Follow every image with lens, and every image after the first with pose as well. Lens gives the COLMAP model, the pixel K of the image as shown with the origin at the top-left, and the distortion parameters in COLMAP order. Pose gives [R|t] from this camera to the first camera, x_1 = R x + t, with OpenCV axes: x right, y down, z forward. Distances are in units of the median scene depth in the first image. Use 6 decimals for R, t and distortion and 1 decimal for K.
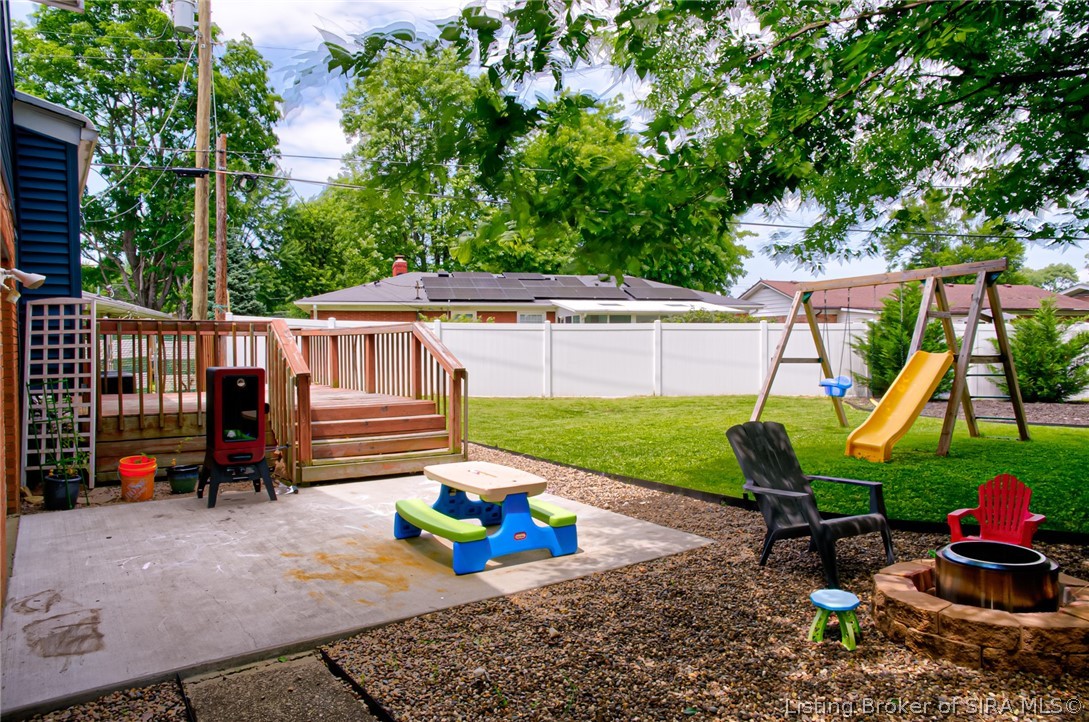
lens RADIAL K [[741.4, 0, 541.7], [0, 741.4, 348.3], [0, 0, 1]] dist [-0.077648, 0.087621]
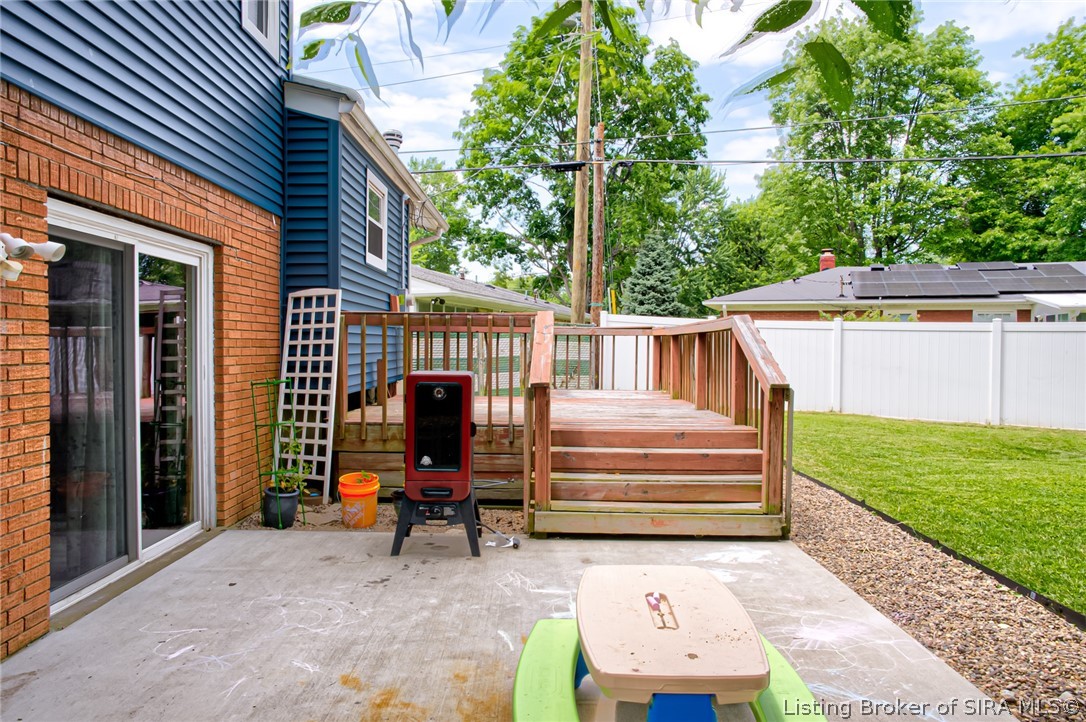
lens RADIAL K [[739.4, 0, 540.2], [0, 739.4, 348.3], [0, 0, 1]] dist [-0.077648, 0.087621]
pose [[0.828285, 0.016177, -0.560073, 0.031258], [-0.018851, 0.999822, 0.001000, -0.000429], [0.559990, 0.009730, 0.828442, 0.143627]]
